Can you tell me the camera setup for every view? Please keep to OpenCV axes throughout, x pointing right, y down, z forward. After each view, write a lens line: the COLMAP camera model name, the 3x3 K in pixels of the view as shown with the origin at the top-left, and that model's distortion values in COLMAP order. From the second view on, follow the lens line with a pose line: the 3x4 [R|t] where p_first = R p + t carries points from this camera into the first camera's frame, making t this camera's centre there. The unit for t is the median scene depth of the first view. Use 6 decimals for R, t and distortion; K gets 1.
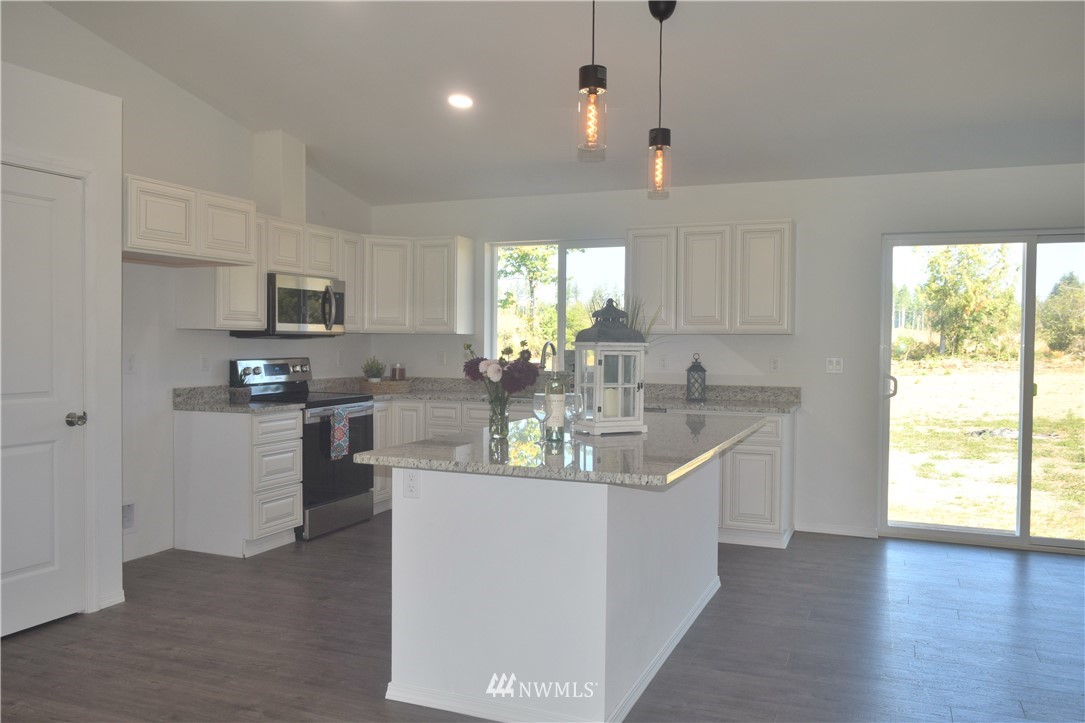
lens RADIAL K [[840.4, 0, 548.0], [0, 840.4, 355.7], [0, 0, 1]] dist [-0.018902, 0.012937]
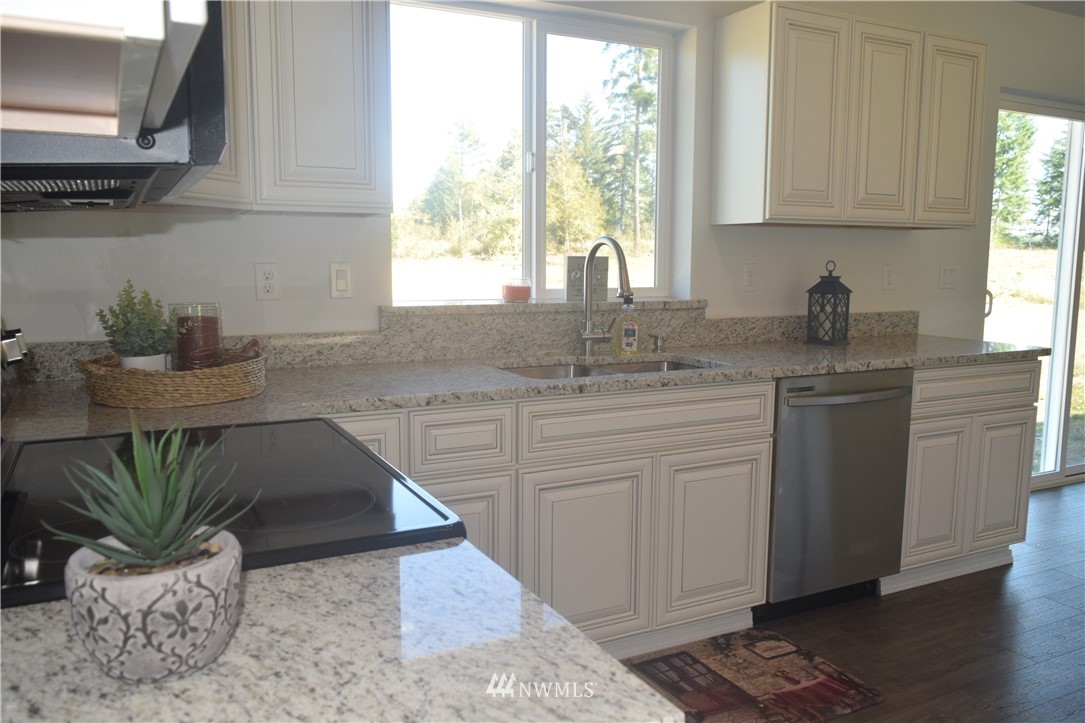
lens RADIAL K [[840.4, 0, 548.7], [0, 840.4, 367.2], [0, 0, 1]] dist [-0.018902, 0.012937]
pose [[0.654258, -0.107156, 0.748641, -0.384802], [0.011803, 0.991237, 0.131564, -0.008386], [-0.756179, -0.077240, 0.649790, 0.780041]]
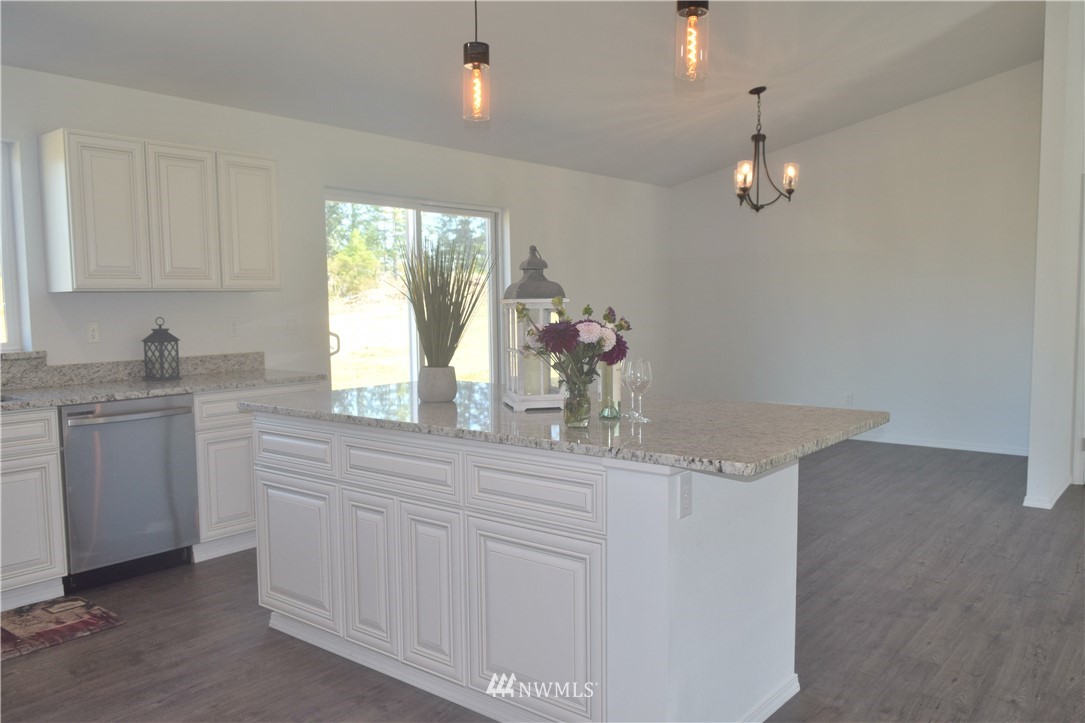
lens RADIAL K [[840.4, 0, 540.8], [0, 840.4, 366.5], [0, 0, 1]] dist [-0.018902, 0.012937]
pose [[0.298685, -0.090836, 0.950019, -0.442807], [0.031414, 0.995856, 0.085342, -0.012222], [-0.953835, 0.004353, 0.300301, 0.455553]]
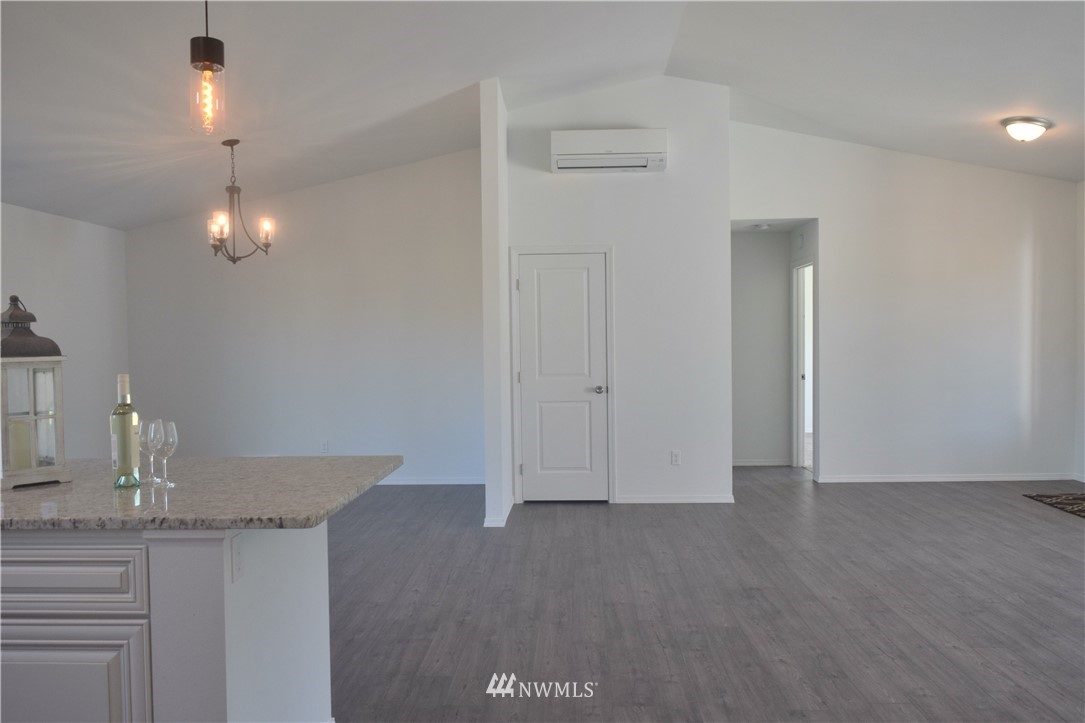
lens RADIAL K [[840.4, 0, 545.0], [0, 840.4, 368.1], [0, 0, 1]] dist [-0.018902, 0.012937]
pose [[-0.328476, -0.036234, 0.943817, -0.458379], [0.027463, 0.998475, 0.047891, -0.017210], [-0.944113, 0.041651, -0.326980, 0.494686]]
